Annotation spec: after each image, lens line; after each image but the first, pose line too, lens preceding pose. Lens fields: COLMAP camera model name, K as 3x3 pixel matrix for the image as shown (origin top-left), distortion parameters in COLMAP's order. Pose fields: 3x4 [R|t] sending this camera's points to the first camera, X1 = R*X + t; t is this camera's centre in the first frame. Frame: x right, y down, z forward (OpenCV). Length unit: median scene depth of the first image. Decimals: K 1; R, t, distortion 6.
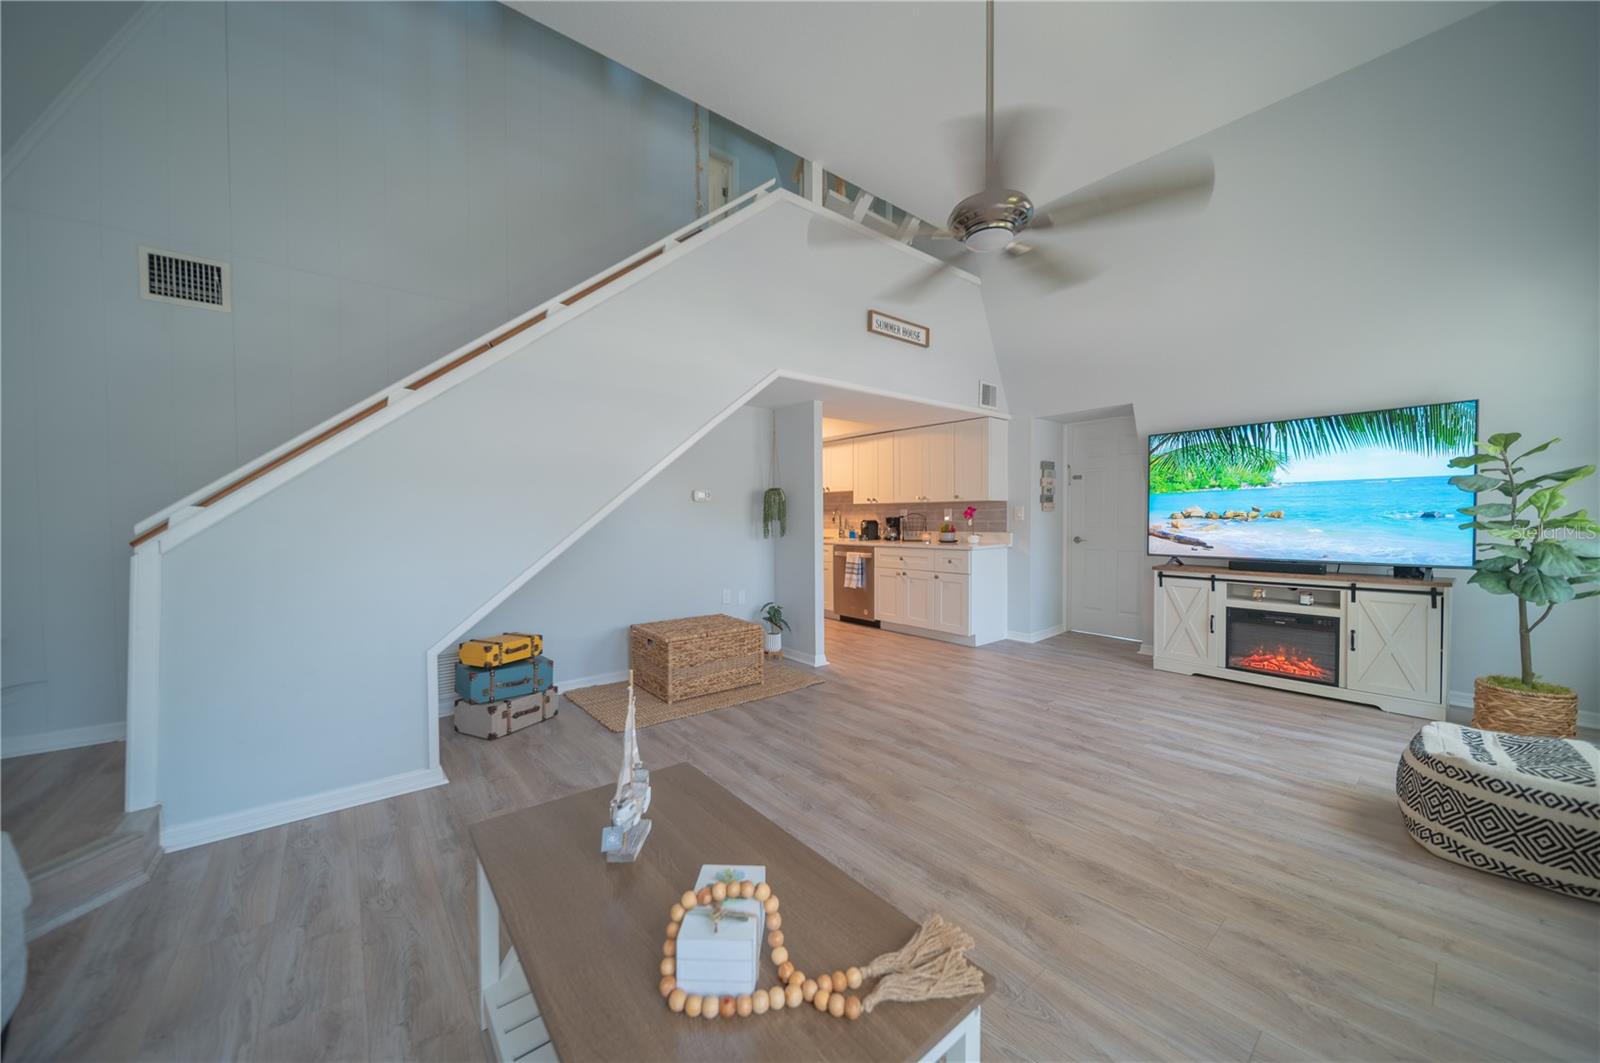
lens RADIAL K [[607.6, 0, 804.4], [0, 607.6, 534.0], [0, 0, 1]] dist [0.007723, -0.000224]
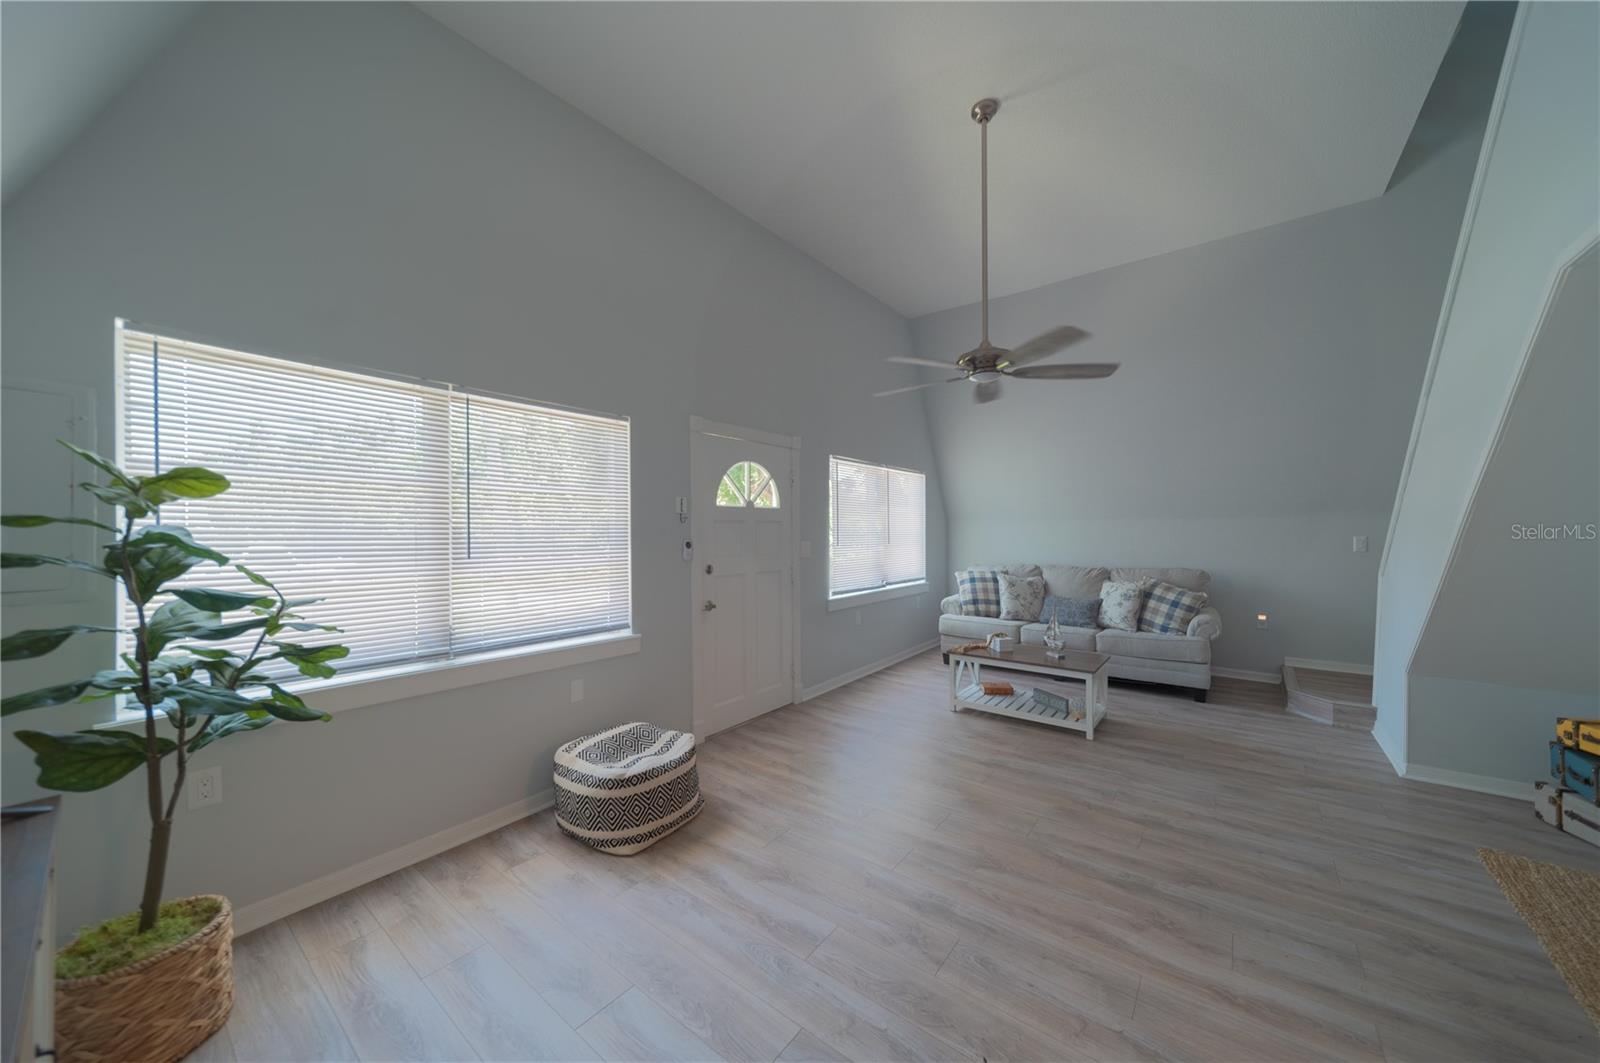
lens RADIAL K [[560.5, 0, 807.3], [0, 560.5, 534.9], [0, 0, 1]] dist [0.002222, -0.000012]
pose [[-0.980391, 0.014017, -0.196564, 0.775635], [0.007836, 0.999451, 0.032185, -0.125993], [0.196908, 0.030013, -0.979963, 1.758811]]
